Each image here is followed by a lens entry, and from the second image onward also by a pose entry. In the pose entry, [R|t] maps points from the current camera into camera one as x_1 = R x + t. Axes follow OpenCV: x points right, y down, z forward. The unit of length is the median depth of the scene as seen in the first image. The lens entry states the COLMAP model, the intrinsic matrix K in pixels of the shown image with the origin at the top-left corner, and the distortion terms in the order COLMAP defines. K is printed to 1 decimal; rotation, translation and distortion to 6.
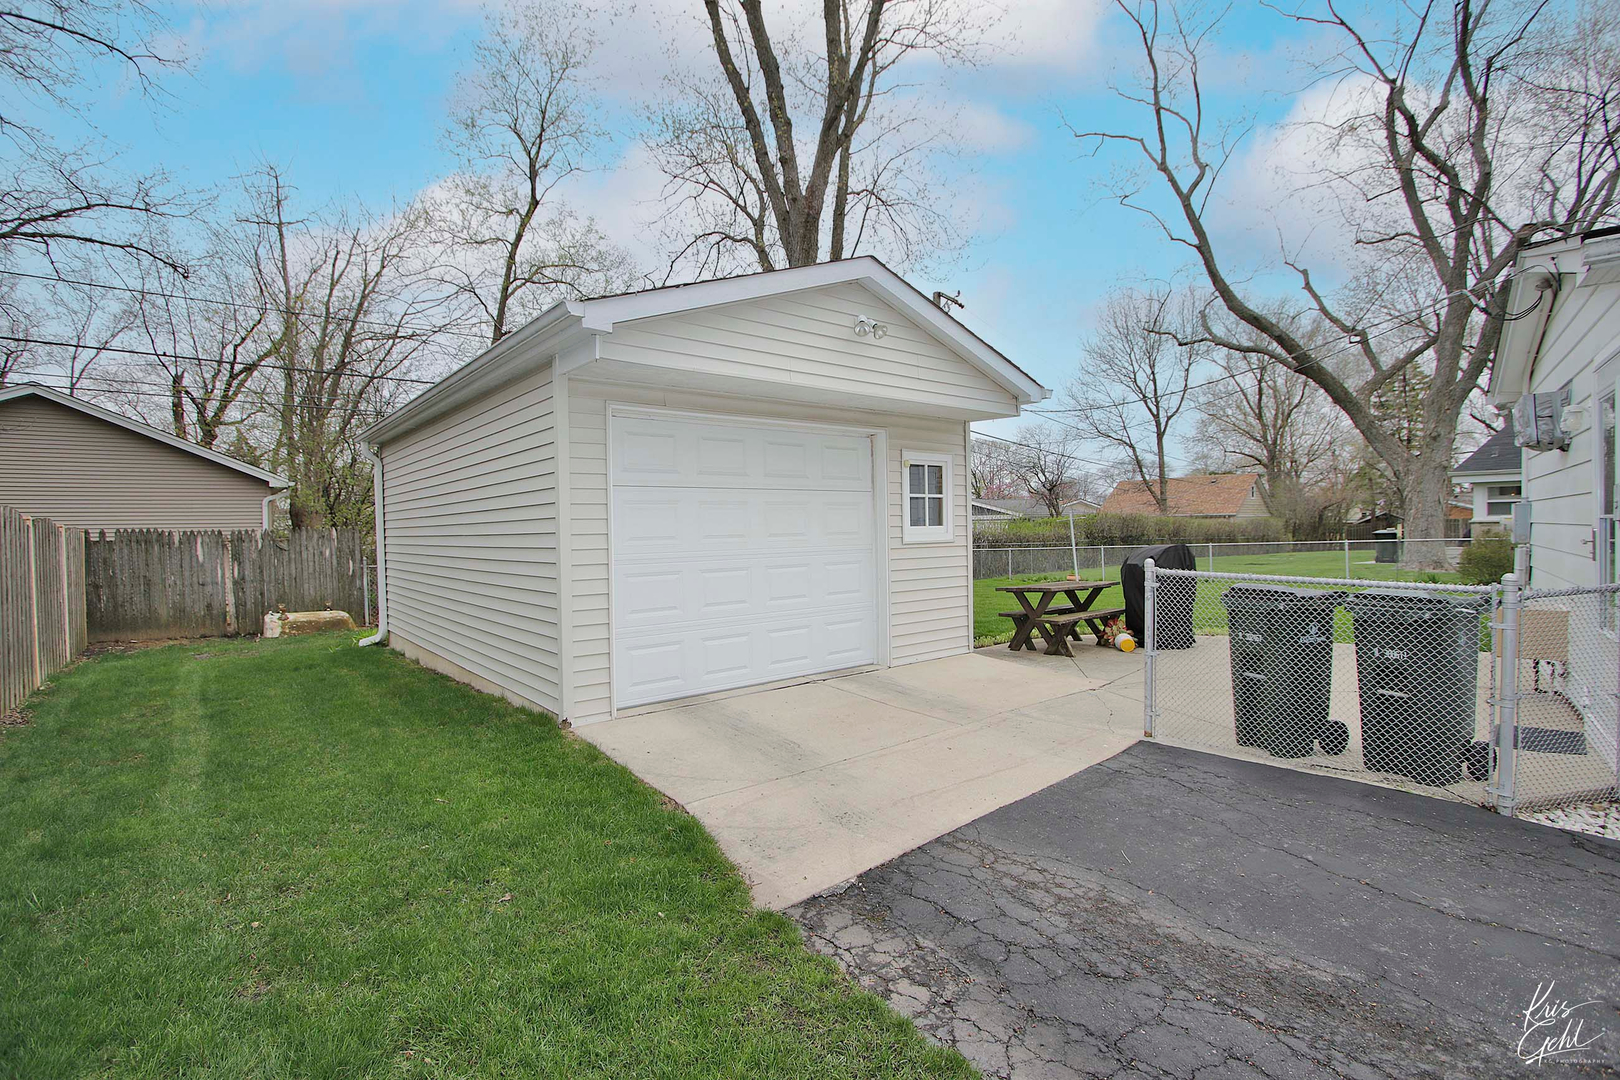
lens RADIAL K [[744.2, 0, 813.5], [0, 744.2, 540.2], [0, 0, 1]] dist [-0.017133, -0.000084]
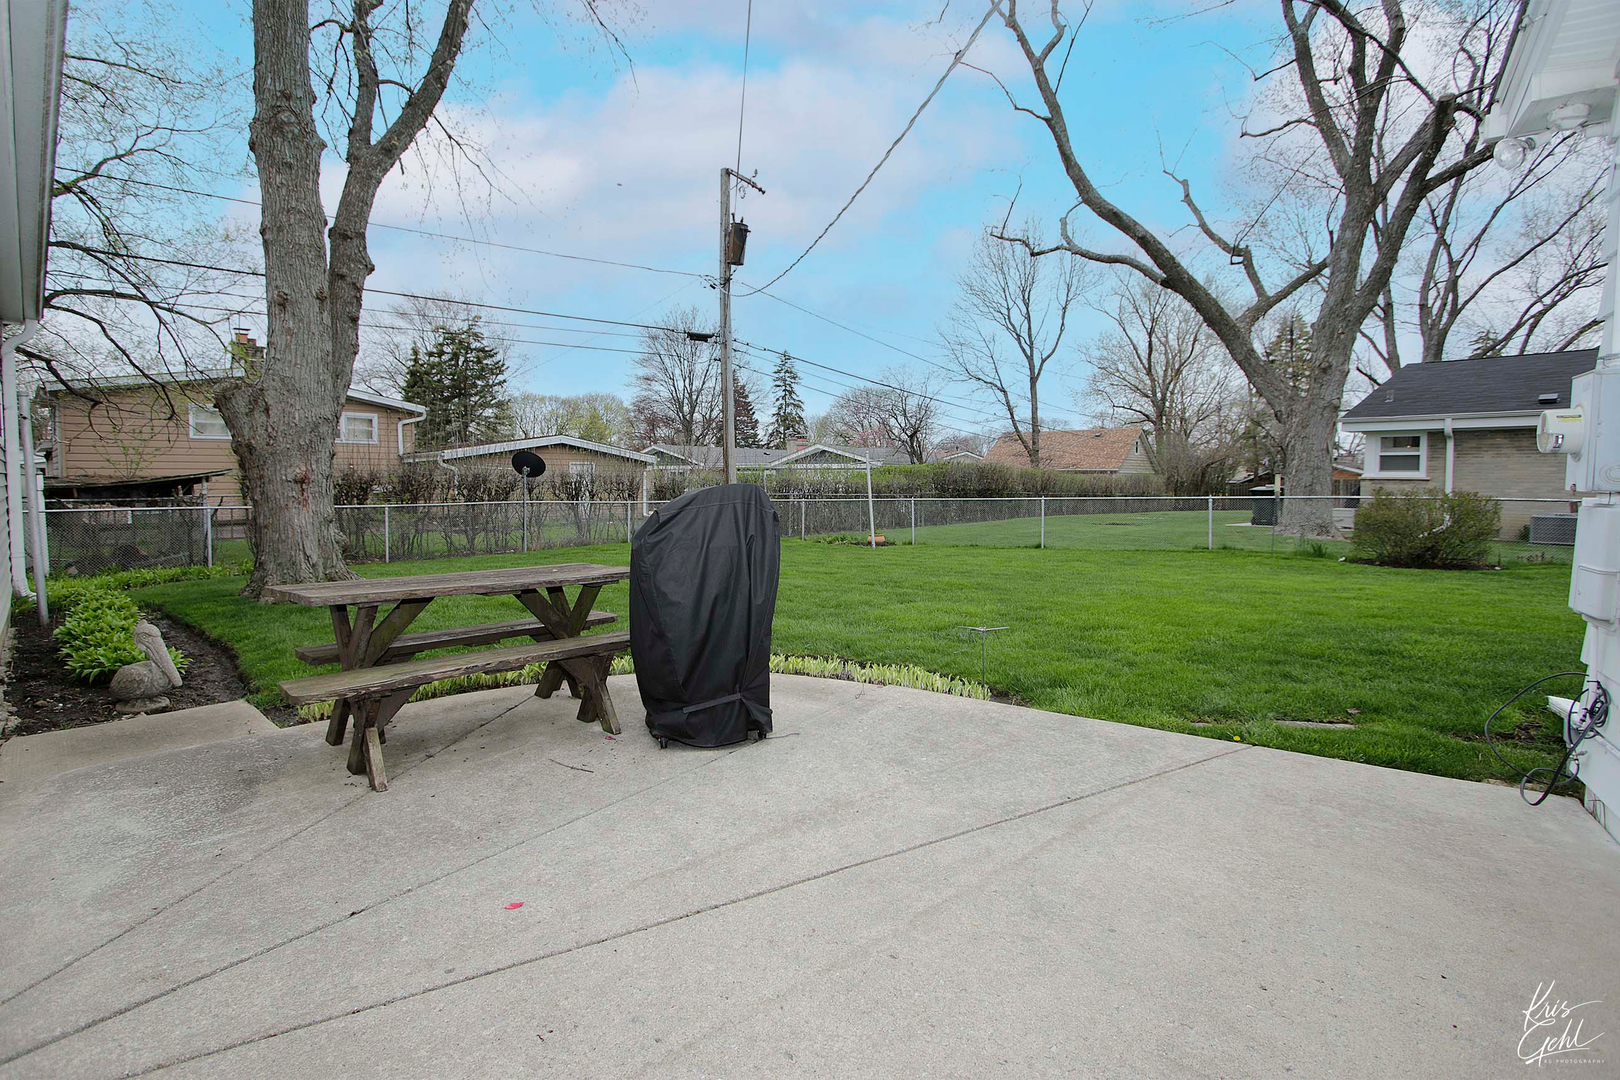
lens RADIAL K [[744.2, 0, 786.2], [0, 744.2, 509.8], [0, 0, 1]] dist [-0.017133, -0.000084]
pose [[0.996491, 0.017040, 0.081949, 0.152315], [-0.019085, 0.999524, 0.024237, 0.002670], [-0.081497, -0.025716, 0.996342, 0.187783]]
